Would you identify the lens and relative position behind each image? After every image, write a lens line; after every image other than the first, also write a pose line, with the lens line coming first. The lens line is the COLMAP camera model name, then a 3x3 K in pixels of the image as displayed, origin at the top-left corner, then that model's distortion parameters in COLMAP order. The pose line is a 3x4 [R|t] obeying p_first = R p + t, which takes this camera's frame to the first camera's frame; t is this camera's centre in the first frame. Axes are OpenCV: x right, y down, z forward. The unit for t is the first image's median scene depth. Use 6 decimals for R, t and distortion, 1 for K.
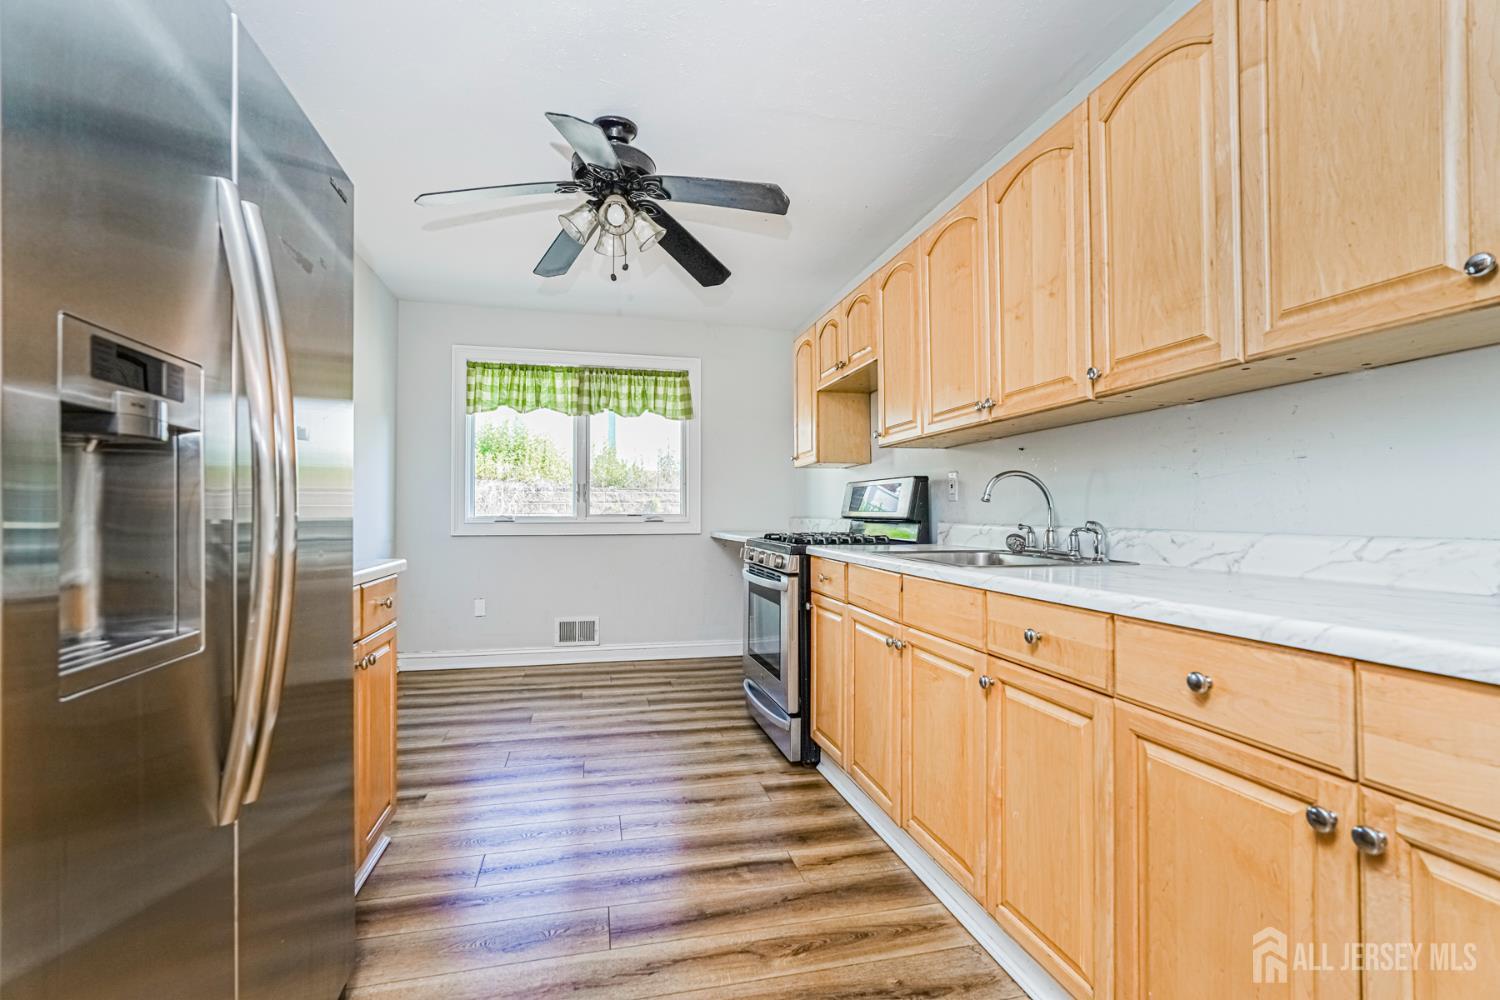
lens RADIAL K [[664.6, 0, 756.9], [0, 664.6, 501.7], [0, 0, 1]] dist [-0.015890, 0.006935]
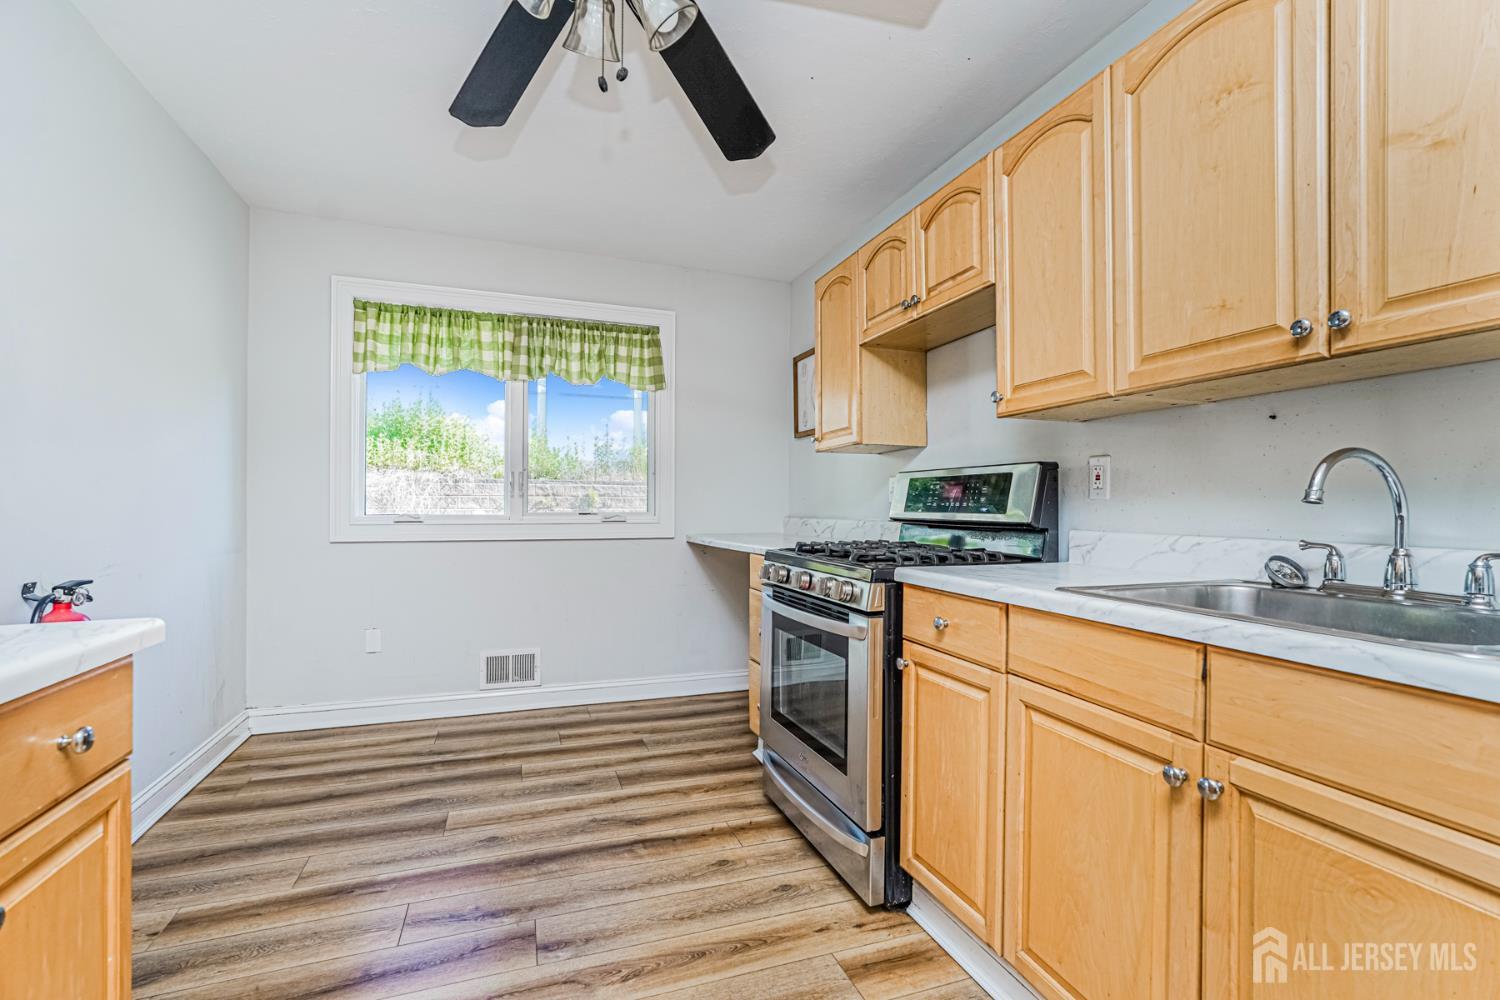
lens RADIAL K [[664.6, 0, 756.7], [0, 664.6, 504.4], [0, 0, 1]] dist [-0.015890, 0.006935]
pose [[0.994220, 0.005121, 0.107237, -0.120250], [-0.006495, 0.999901, 0.012464, -0.001870], [-0.107163, -0.013089, 0.994155, 0.362541]]
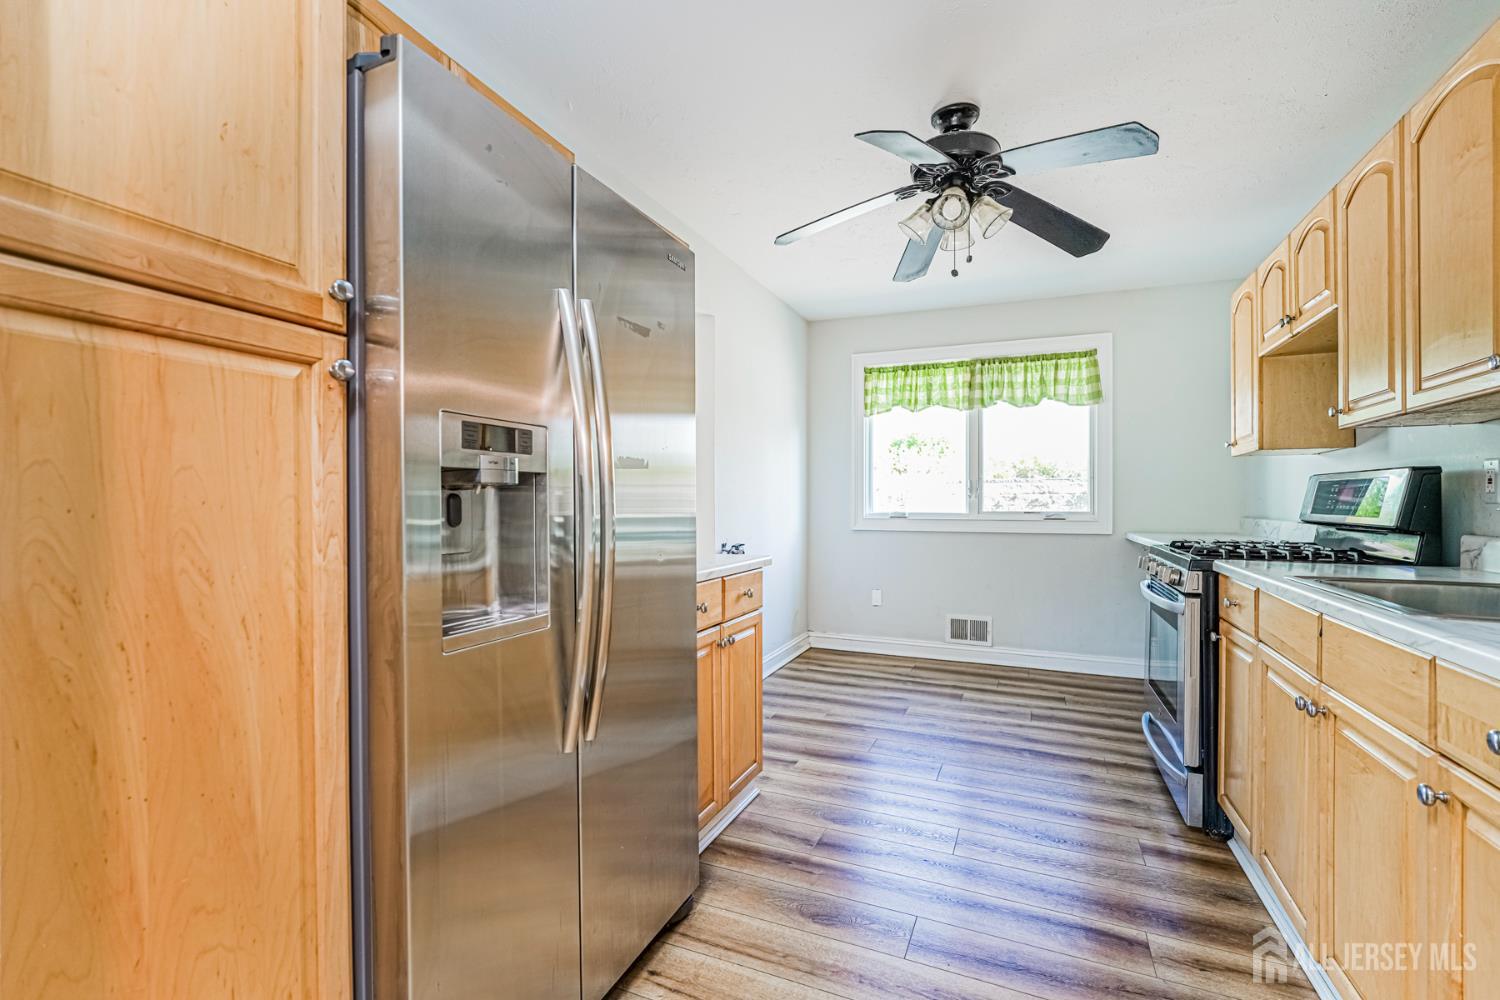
lens RADIAL K [[664.6, 0, 747.4], [0, 664.6, 503.4], [0, 0, 1]] dist [-0.015890, 0.006935]
pose [[0.792248, 0.003350, -0.610190, 0.108748], [0.008450, 0.999829, 0.016460, -0.017882], [0.610141, -0.018197, 0.792084, 0.038972]]
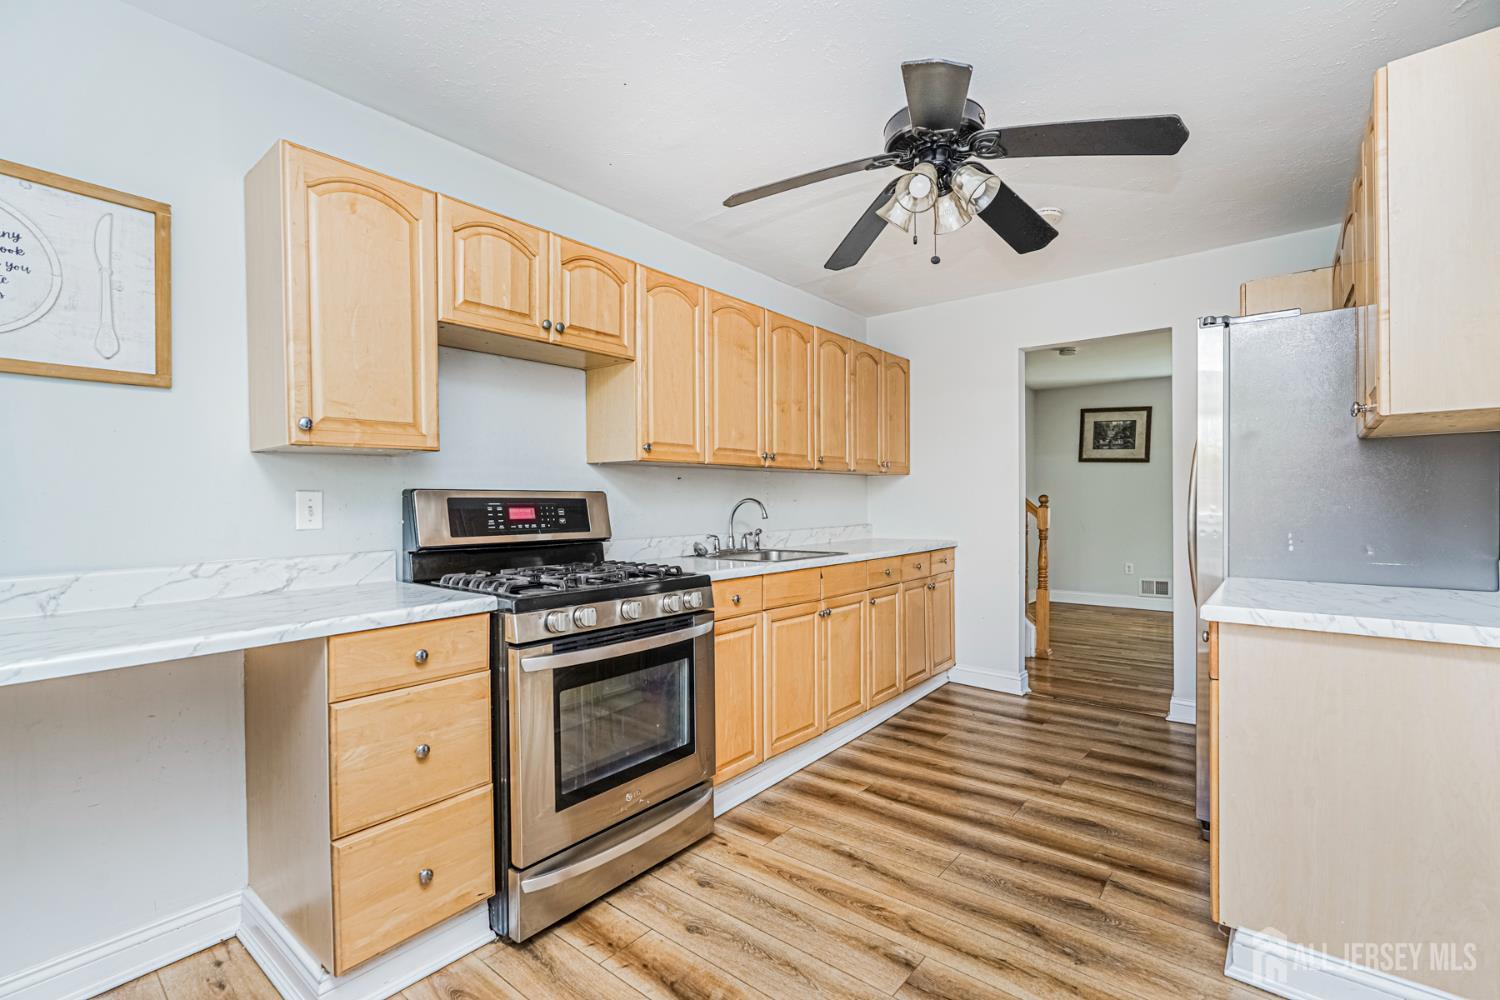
lens RADIAL K [[664.6, 0, 755.4], [0, 664.6, 508.4], [0, 0, 1]] dist [-0.015890, 0.006935]
pose [[-0.602252, 0.010396, 0.798239, -0.613602], [0.004411, 0.999943, -0.009694, -0.006235], [-0.798294, -0.002317, -0.602263, 1.377839]]
